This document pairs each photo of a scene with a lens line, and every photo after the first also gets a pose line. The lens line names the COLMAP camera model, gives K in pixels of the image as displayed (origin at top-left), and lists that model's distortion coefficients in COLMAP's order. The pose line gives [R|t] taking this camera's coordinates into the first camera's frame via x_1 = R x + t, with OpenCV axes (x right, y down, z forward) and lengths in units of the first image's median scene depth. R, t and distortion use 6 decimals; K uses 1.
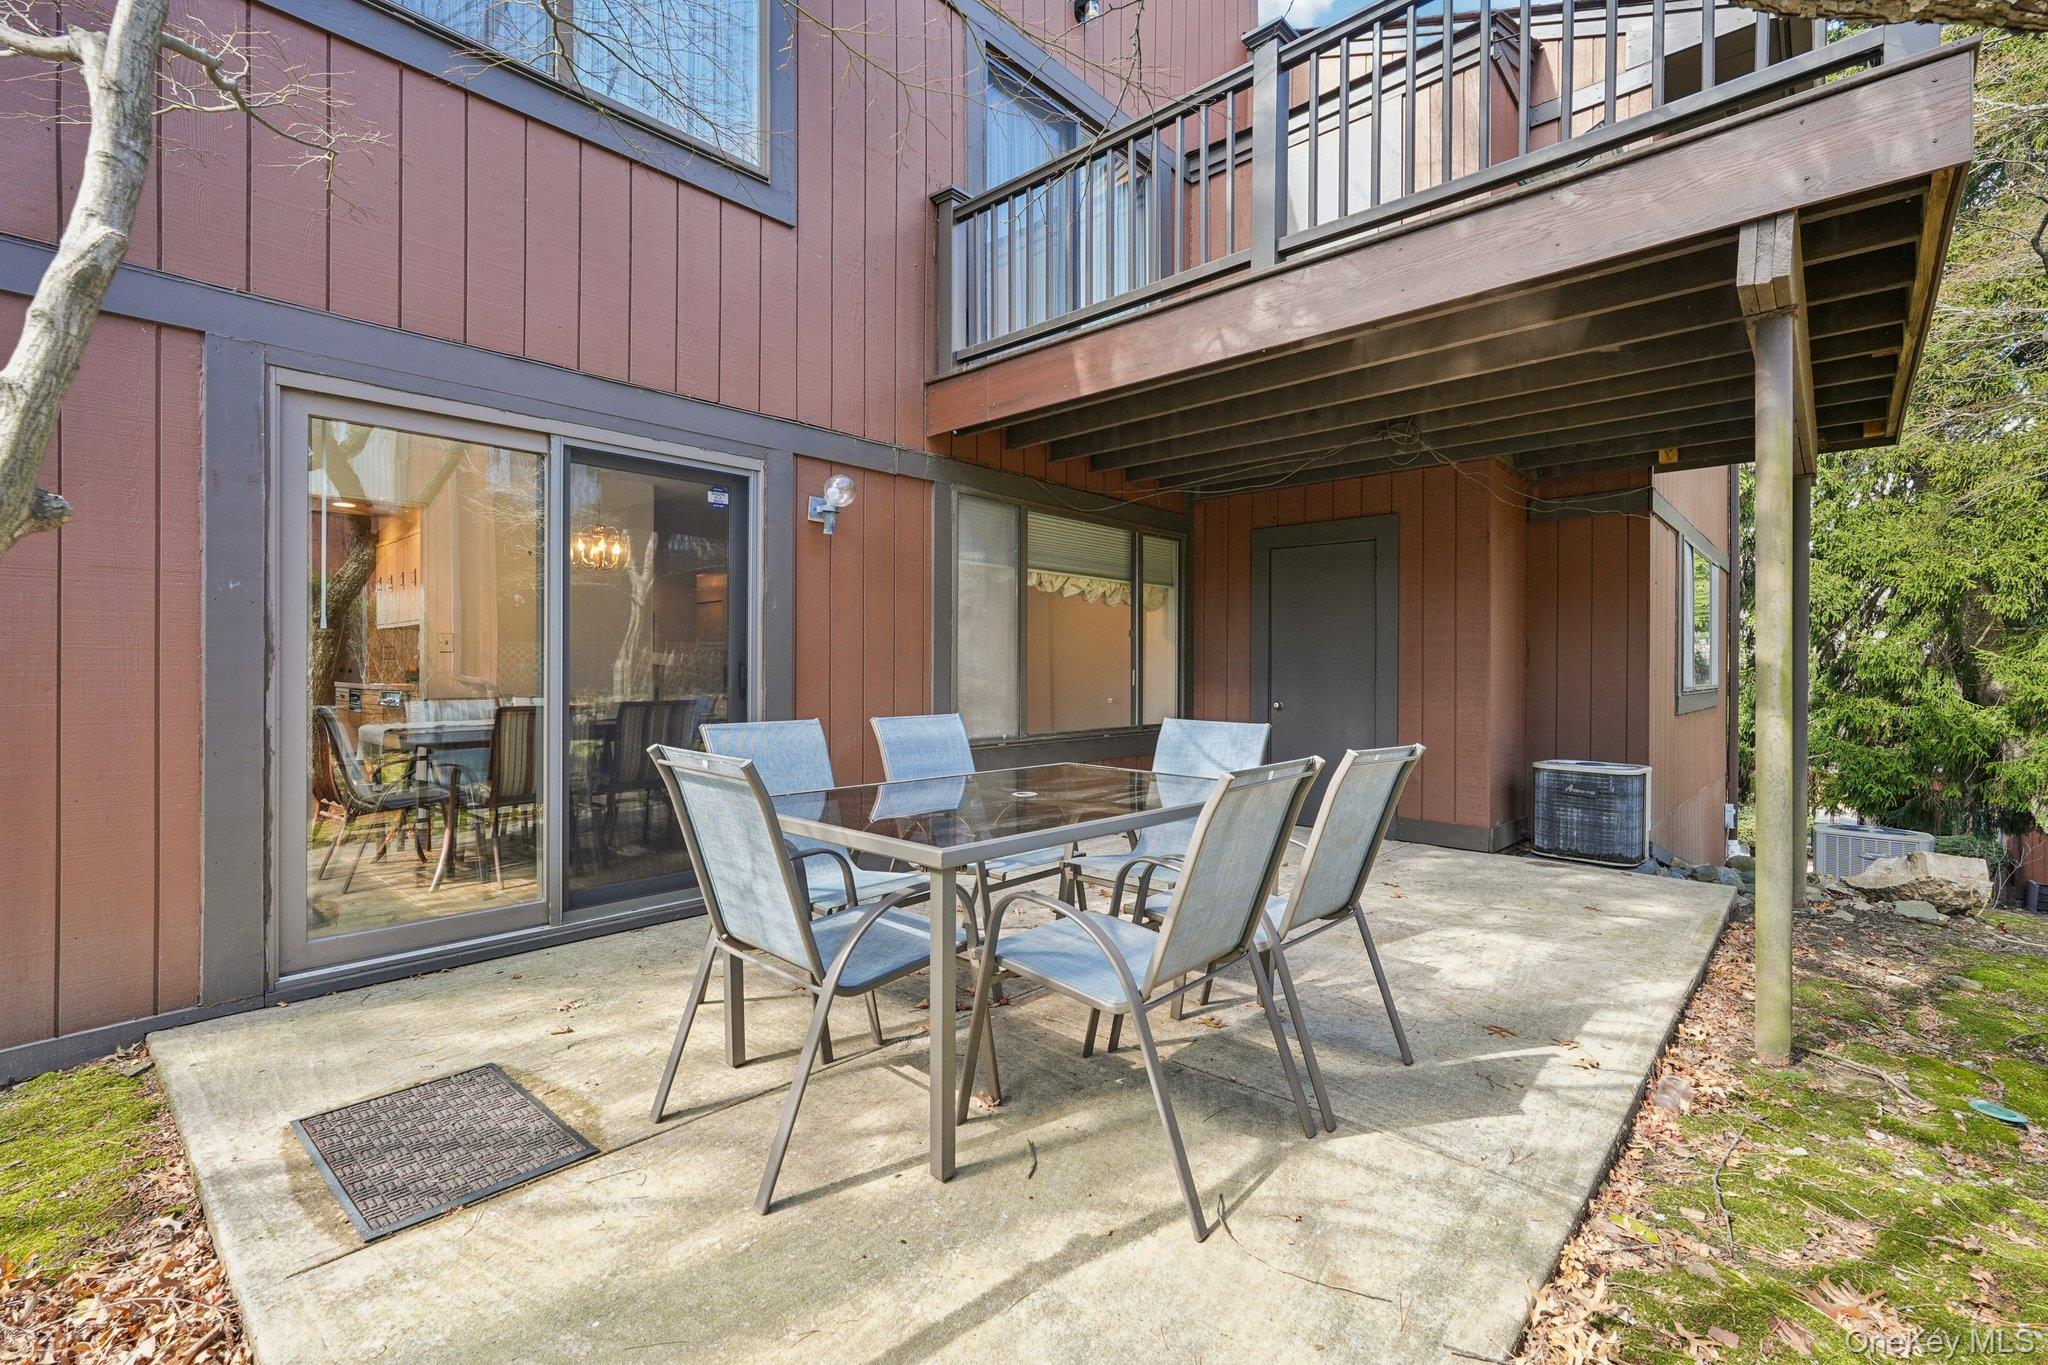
lens RADIAL K [[902.9, 0, 1020.3], [0, 902.9, 670.2], [0, 0, 1]] dist [-0.009921, 0.004040]
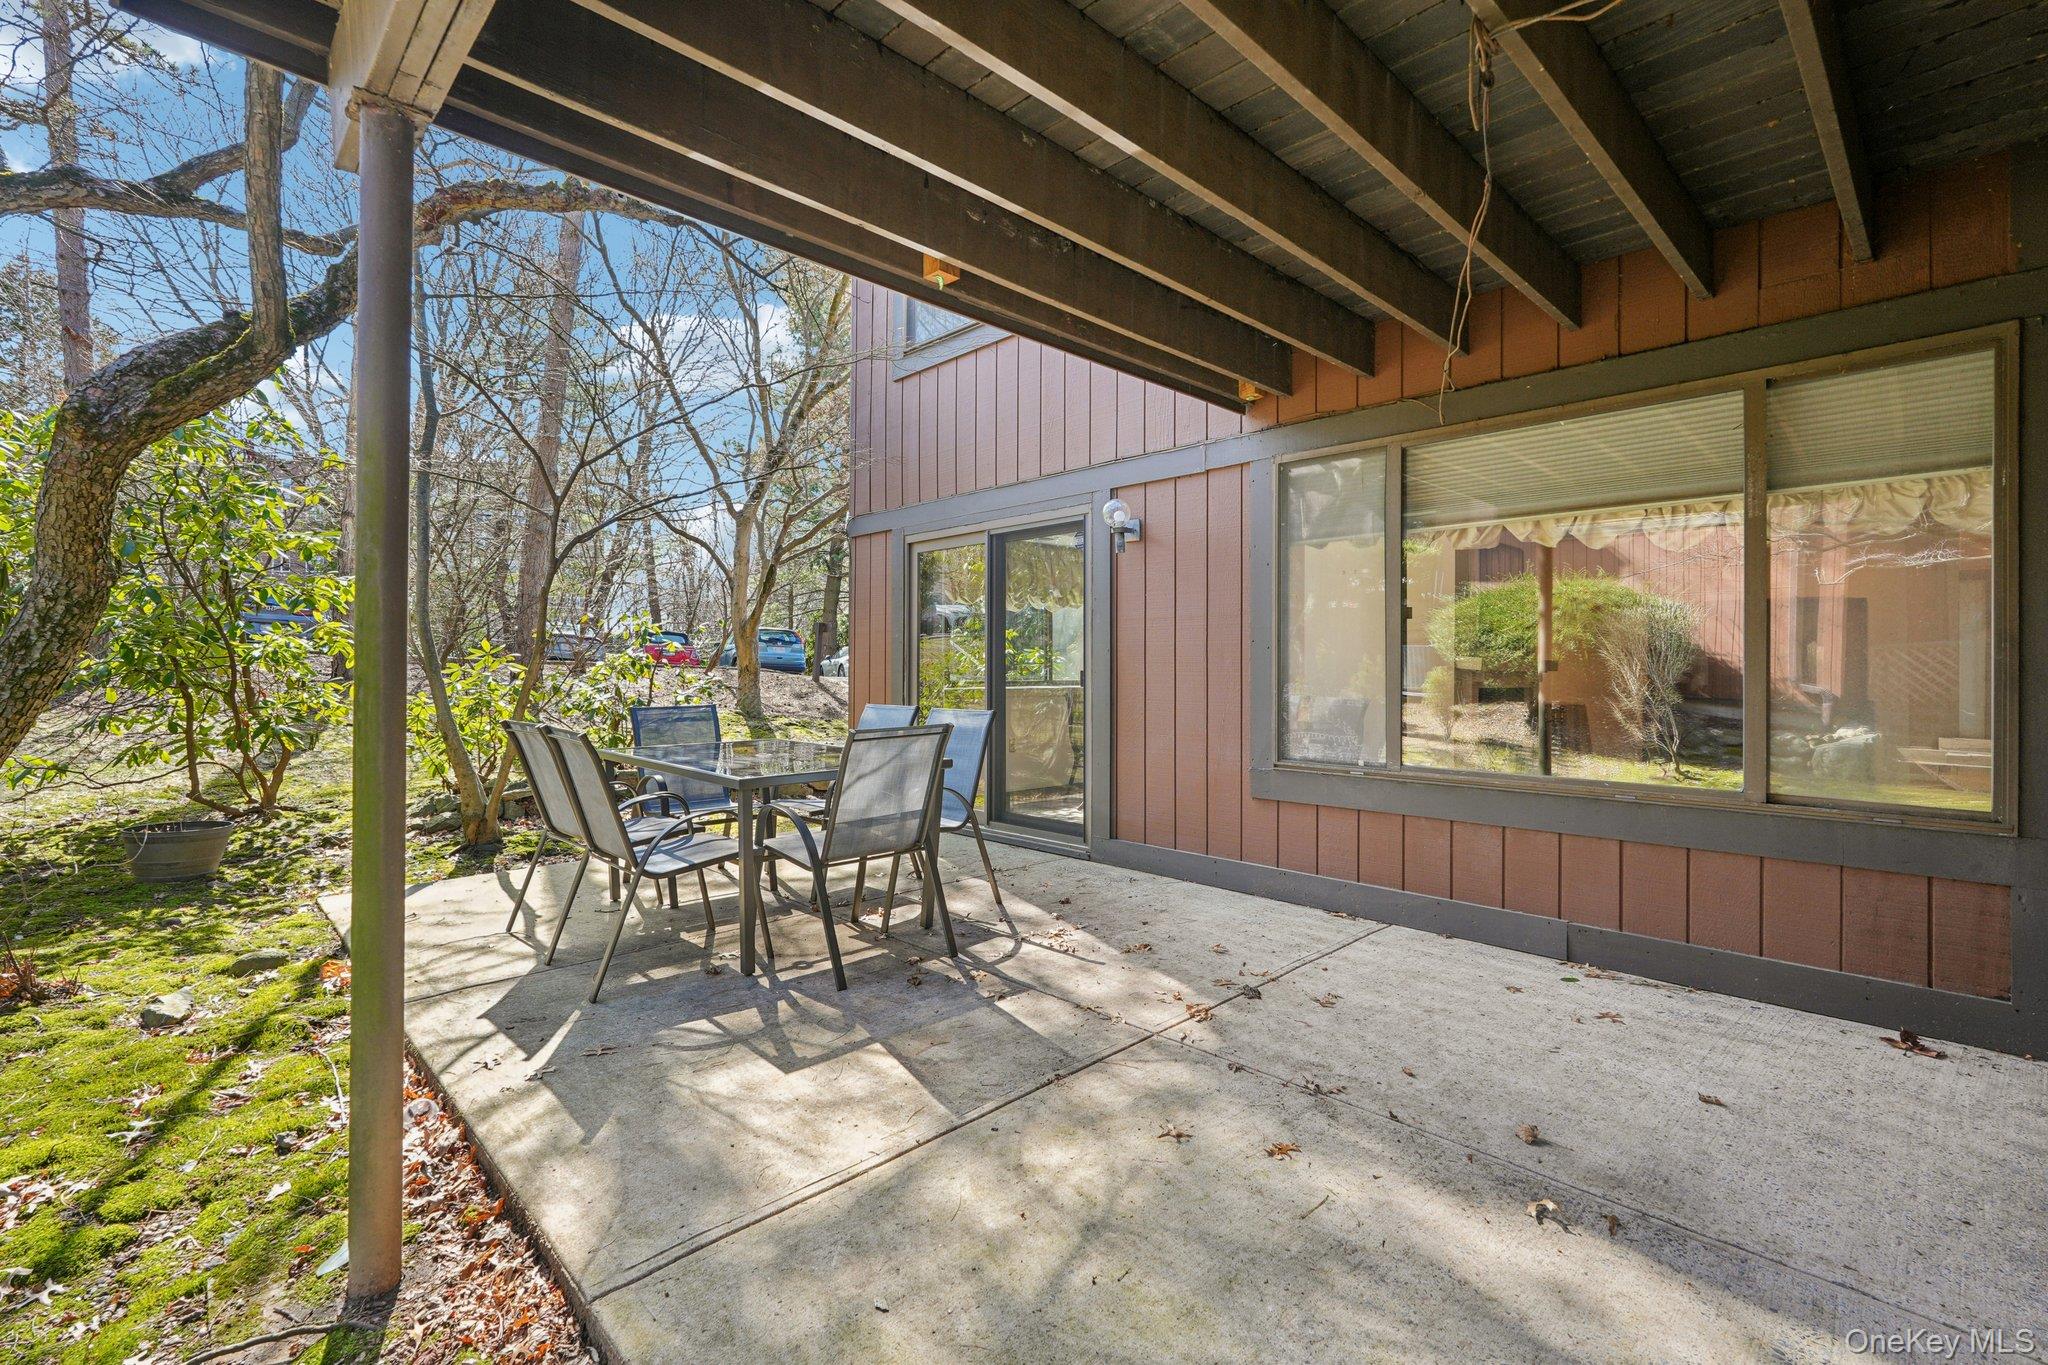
lens RADIAL K [[902.9, 0, 1019.4], [0, 902.9, 679.2], [0, 0, 1]] dist [-0.009921, 0.004040]
pose [[-0.059904, -0.000997, -0.998204, 1.256488], [-0.010934, 0.999940, -0.000343, 0.009843], [0.998144, 0.010894, -0.059911, 1.299834]]
